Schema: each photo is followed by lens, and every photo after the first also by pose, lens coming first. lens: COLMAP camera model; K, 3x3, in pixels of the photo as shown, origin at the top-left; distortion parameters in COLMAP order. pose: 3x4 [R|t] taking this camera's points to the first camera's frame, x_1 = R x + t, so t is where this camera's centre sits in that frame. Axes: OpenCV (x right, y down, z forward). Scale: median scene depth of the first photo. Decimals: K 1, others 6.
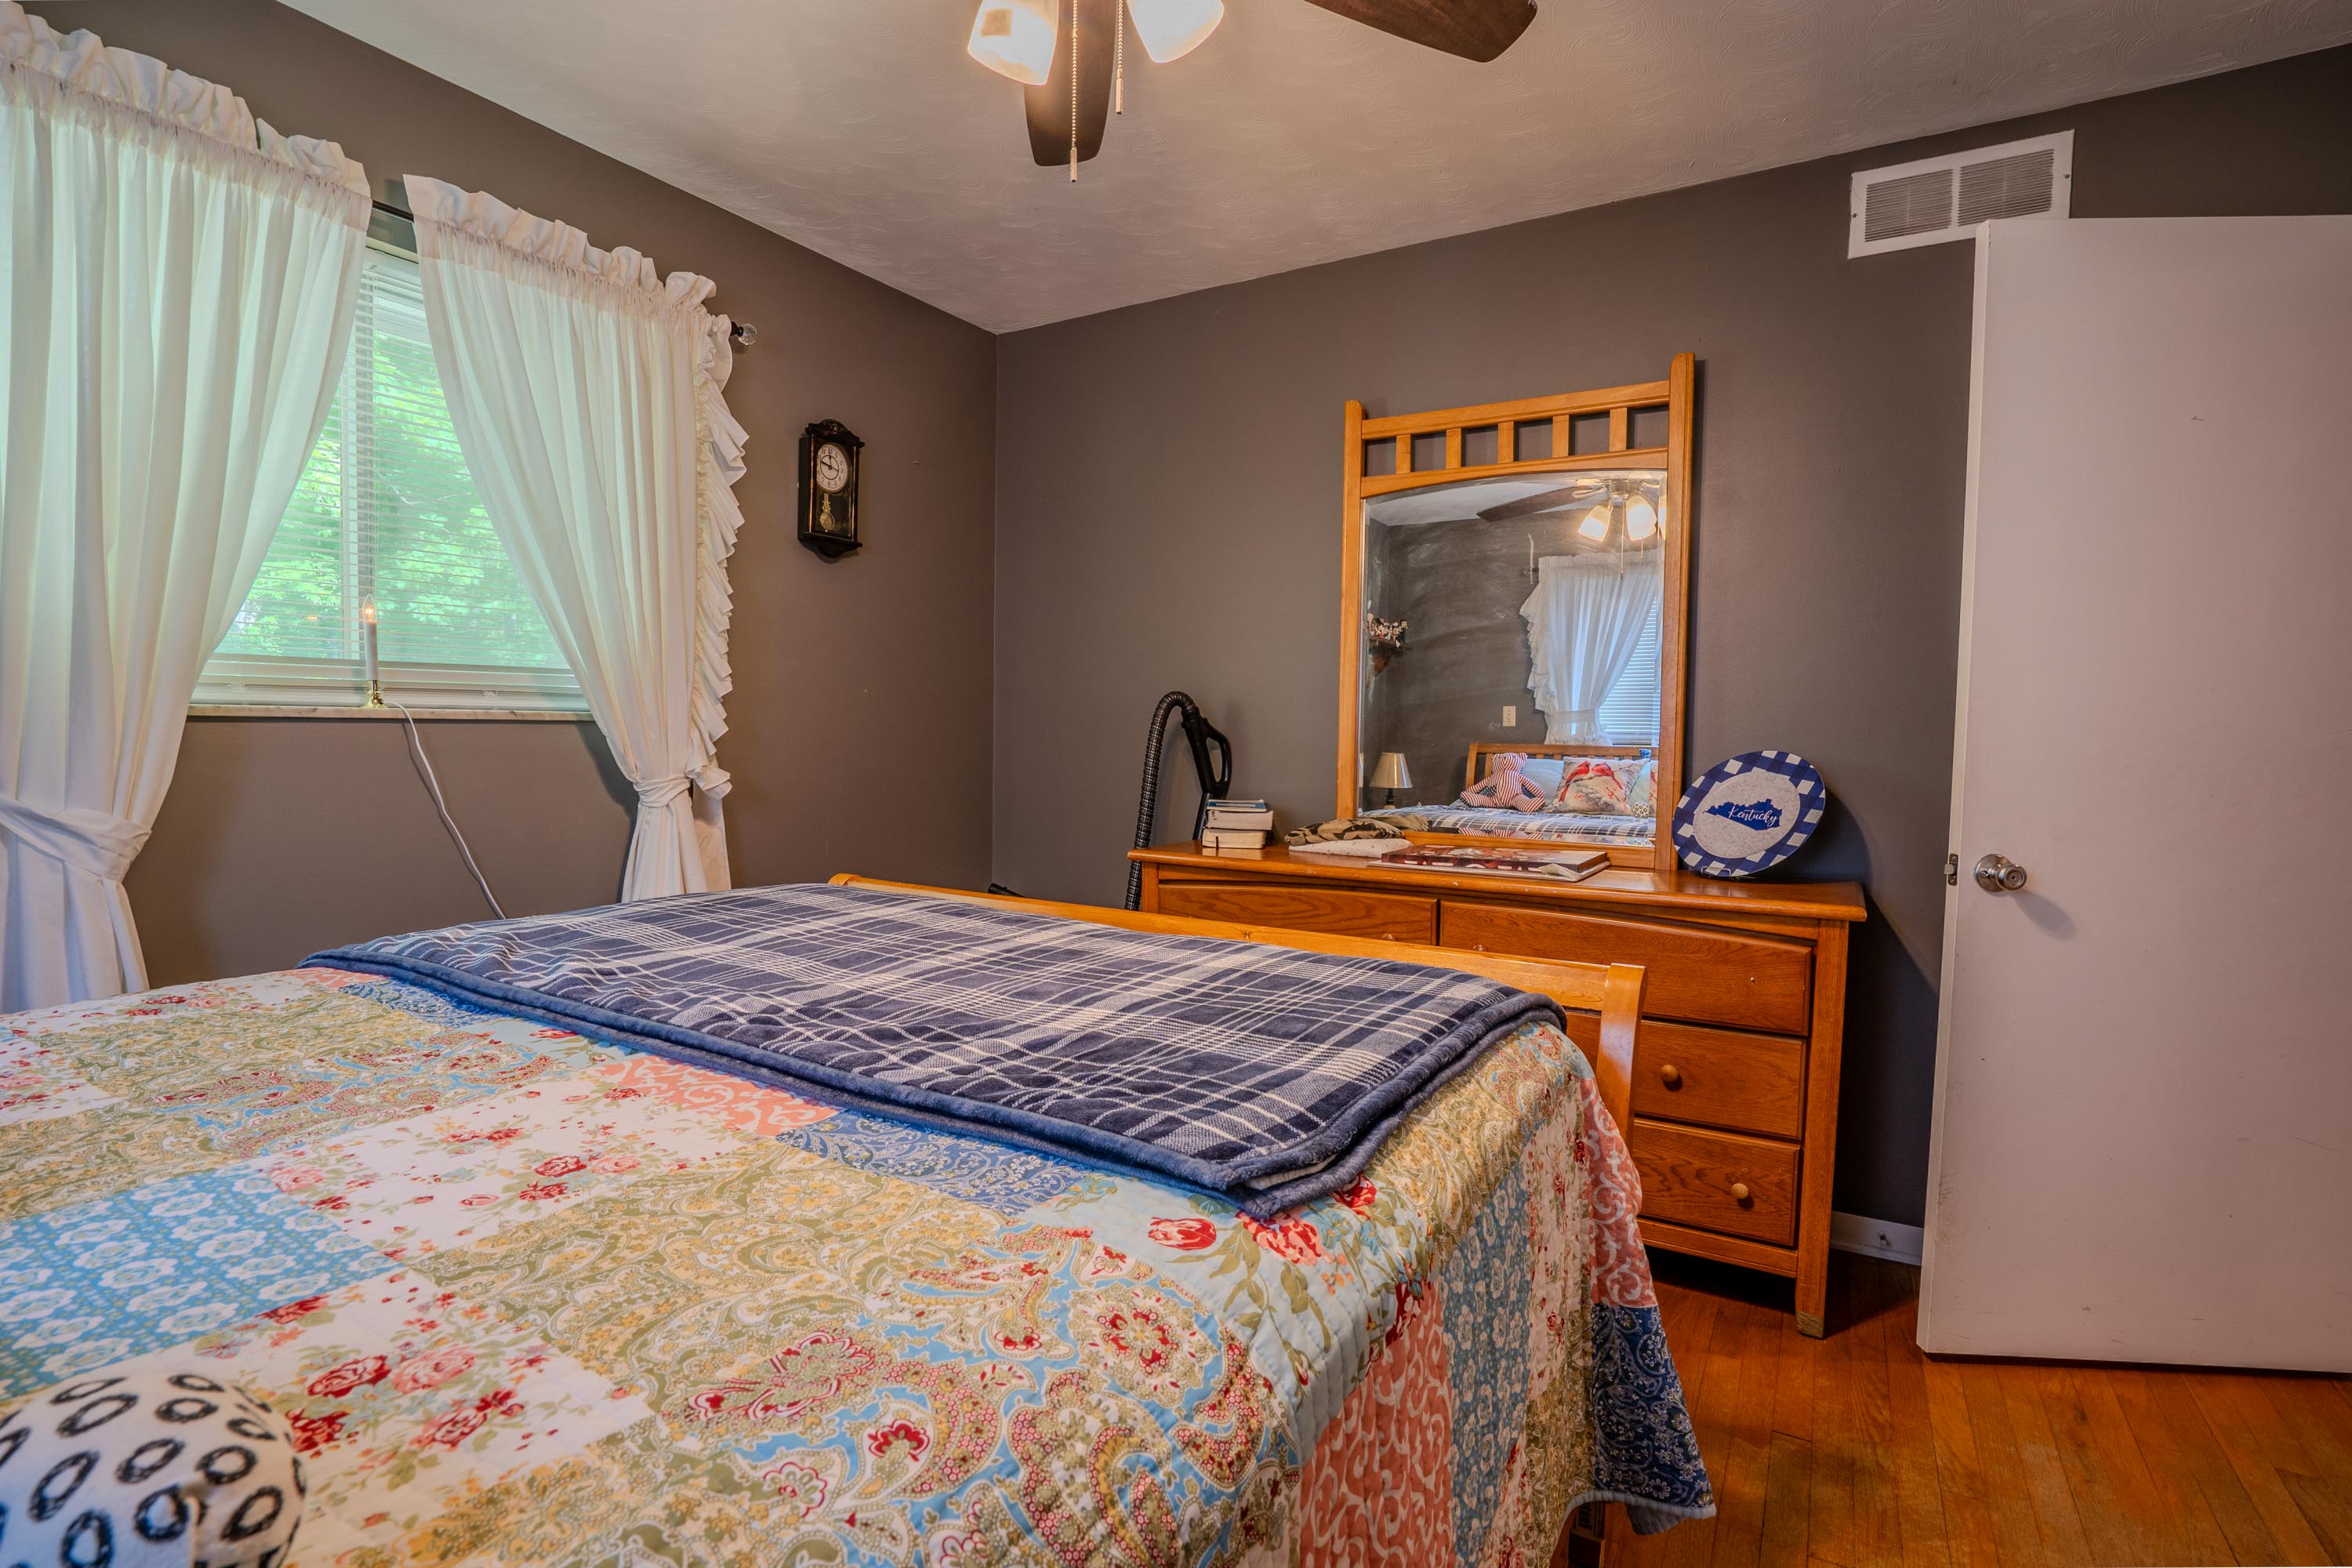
lens RADIAL K [[1092.0, 0, 1170.7], [0, 1092.0, 793.7], [0, 0, 1]] dist [-0.065118, 0.024936]
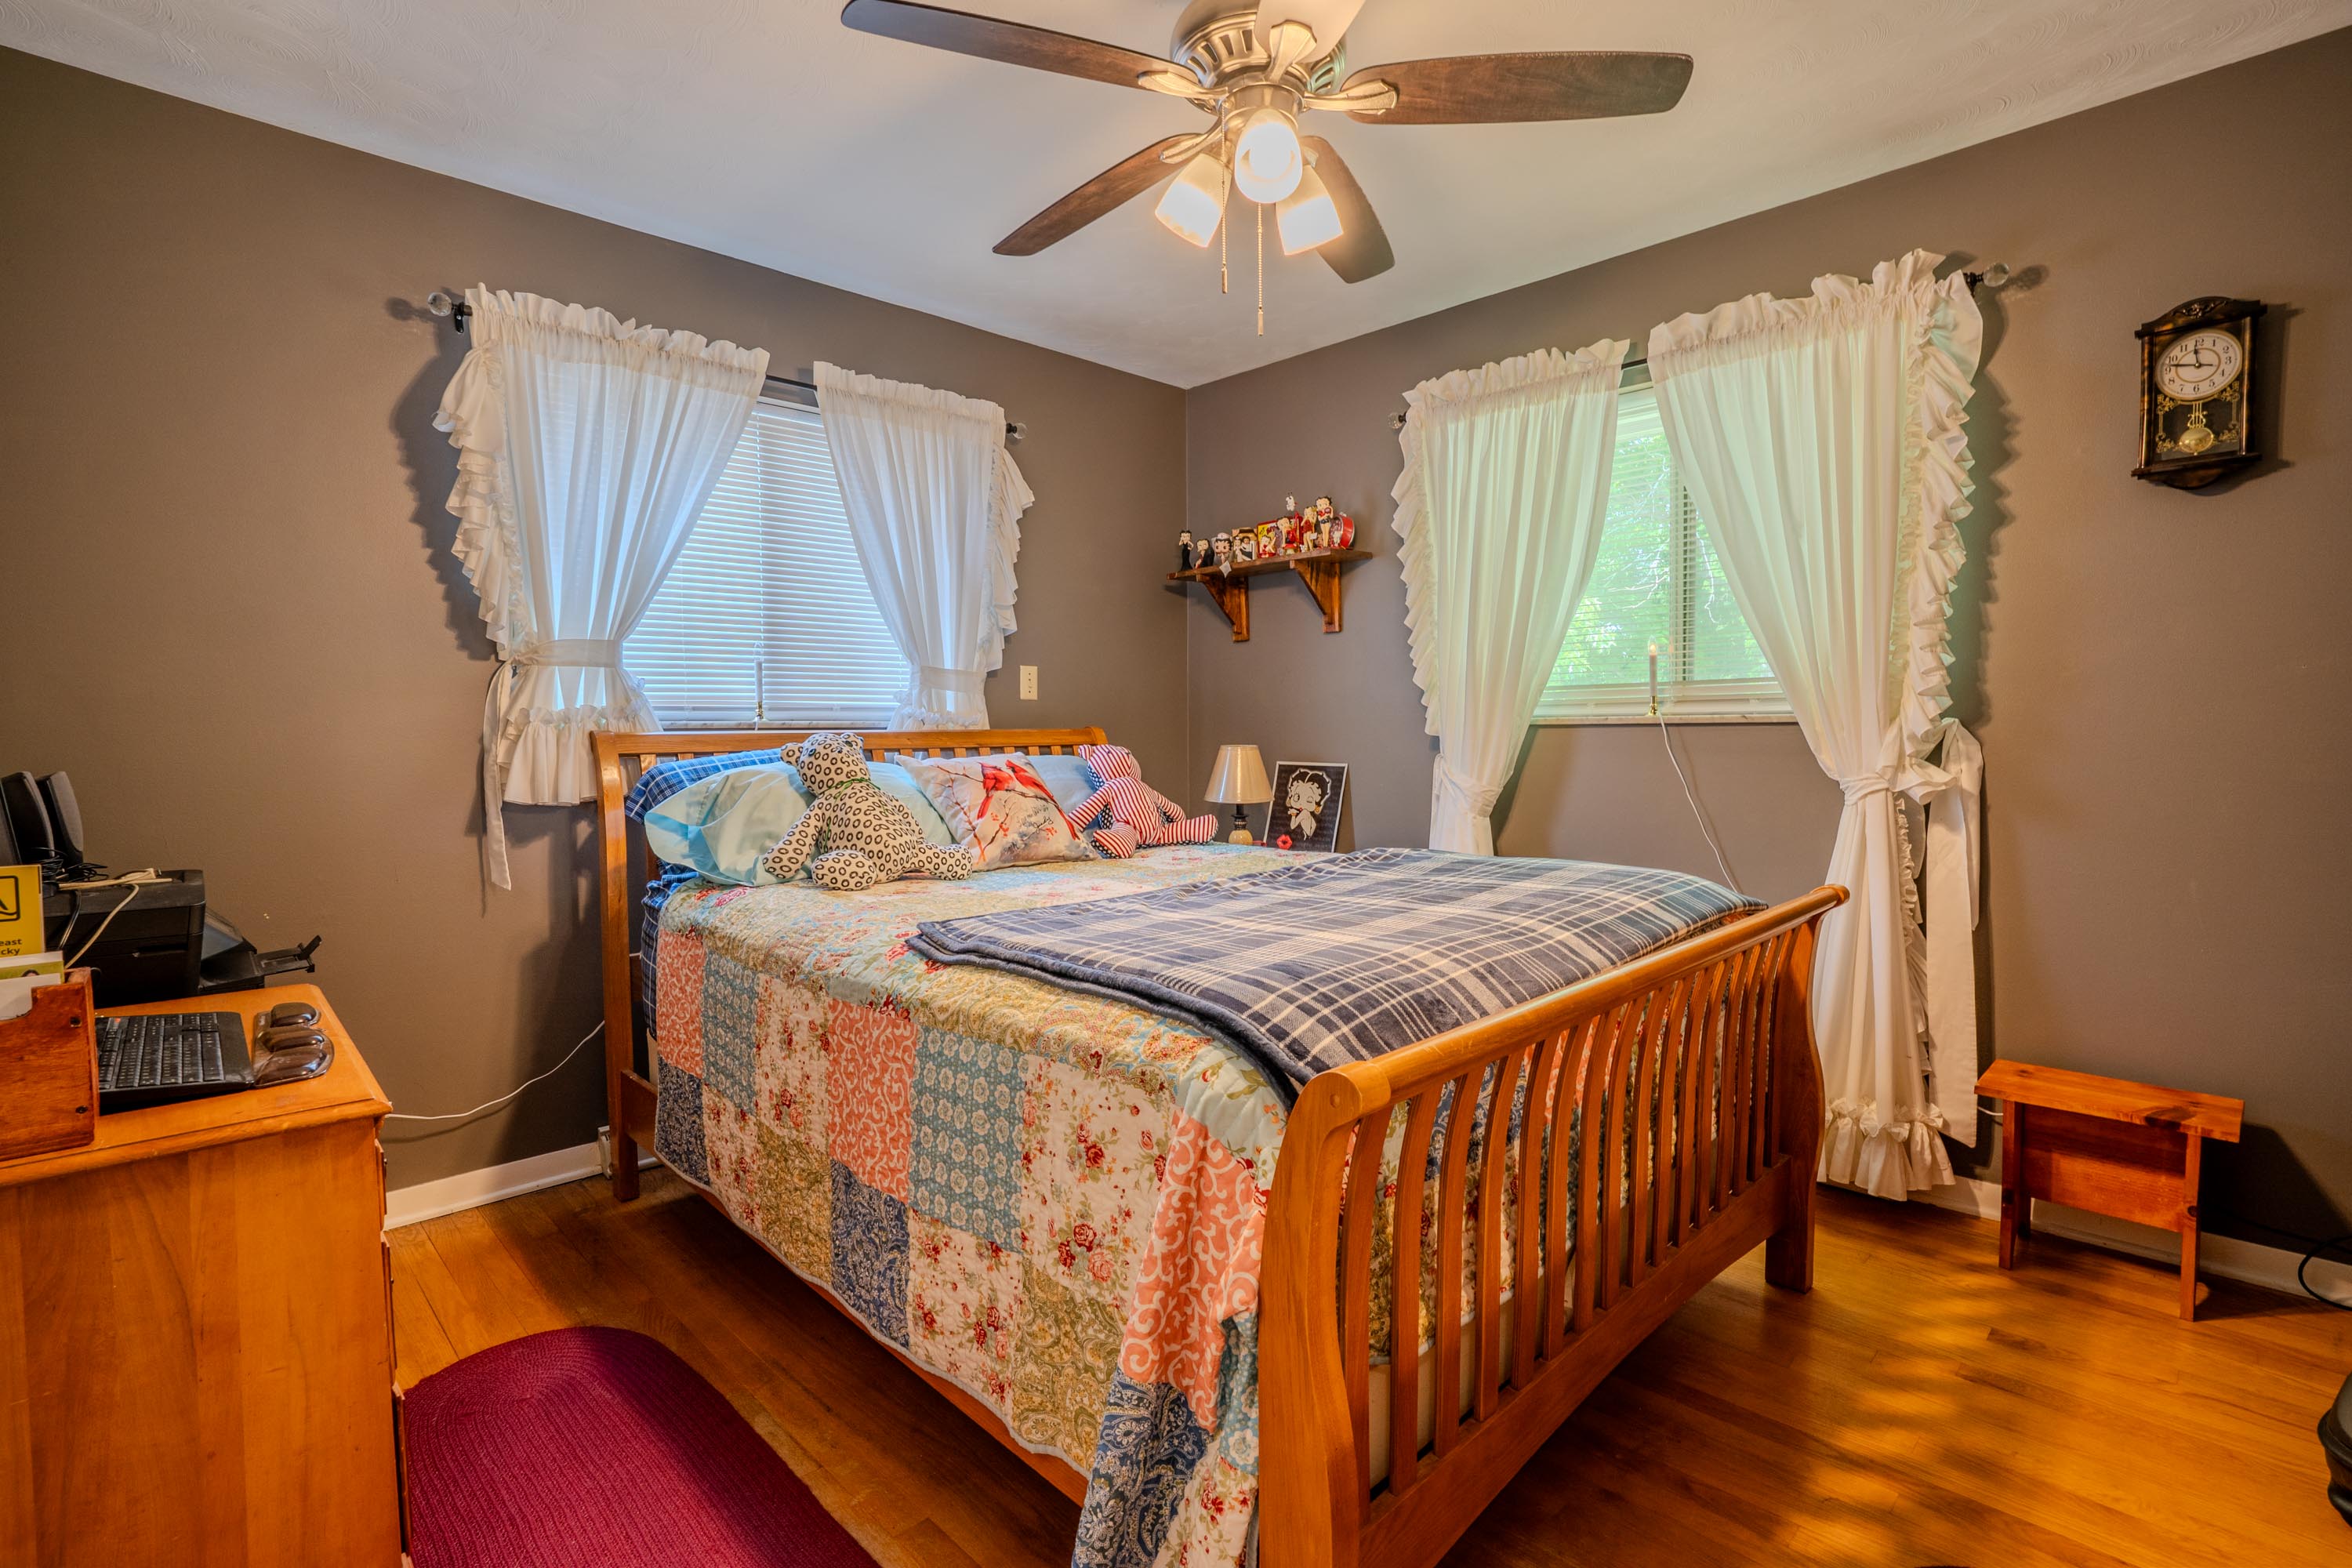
lens RADIAL K [[1092.0, 0, 1170.7], [0, 1092.0, 793.7], [0, 0, 1]] dist [-0.065118, 0.024936]
pose [[-0.250733, 0.048470, -0.966842, 0.669517], [-0.048452, 0.996866, 0.062541, -0.032048], [0.966843, 0.062527, -0.247599, 0.639277]]
